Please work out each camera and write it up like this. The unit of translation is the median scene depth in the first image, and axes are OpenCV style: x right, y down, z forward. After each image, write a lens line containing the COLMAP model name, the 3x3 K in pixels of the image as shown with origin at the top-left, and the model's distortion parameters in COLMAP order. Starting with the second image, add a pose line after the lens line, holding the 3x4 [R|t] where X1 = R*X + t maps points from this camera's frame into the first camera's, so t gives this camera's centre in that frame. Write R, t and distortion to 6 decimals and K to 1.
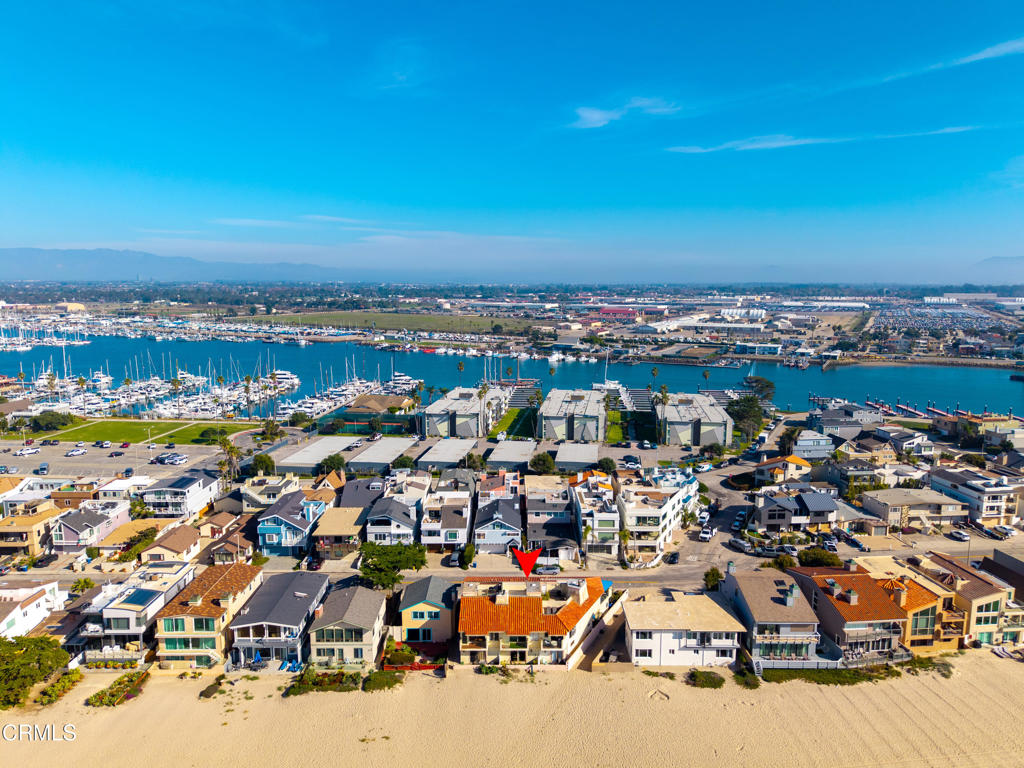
lens RADIAL K [[685.4, 0, 512.0], [0, 685.4, 384.0], [0, 0, 1]] dist [0.029914, -0.027115]
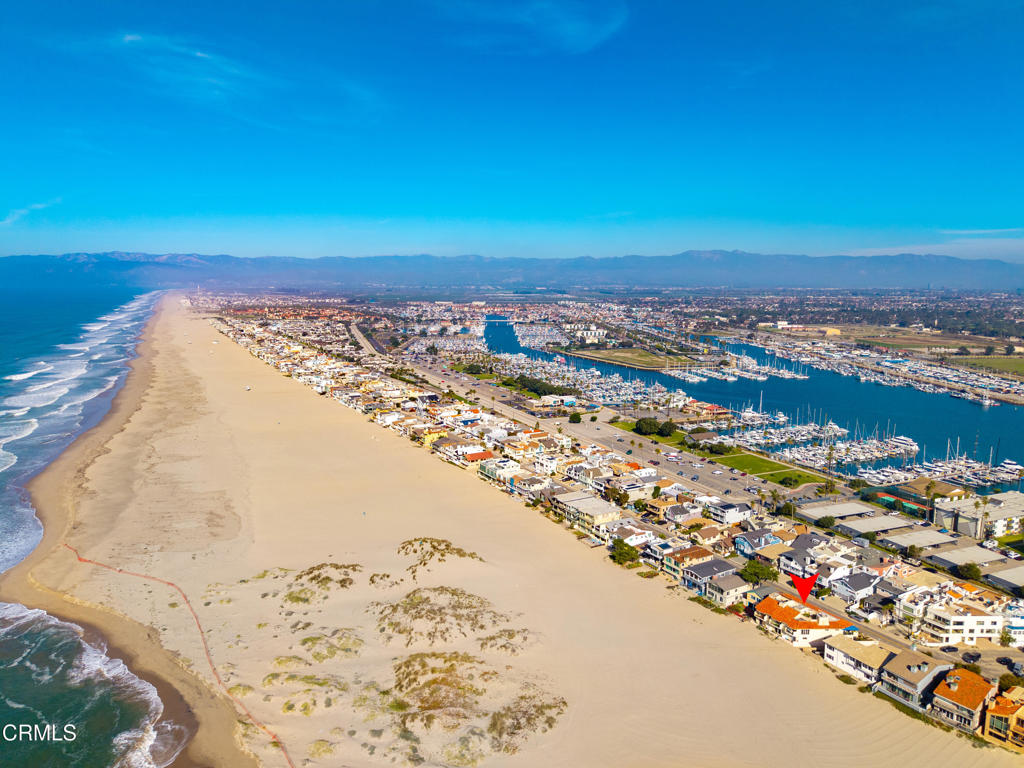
lens RADIAL K [[685.4, 0, 512.0], [0, 685.4, 384.0], [0, 0, 1]] dist [0.029914, -0.027115]
pose [[0.501795, 0.134868, -0.854407, 1.349134], [-0.135429, 0.987838, 0.076392, -0.430584], [0.854319, 0.077378, 0.513958, -0.905640]]
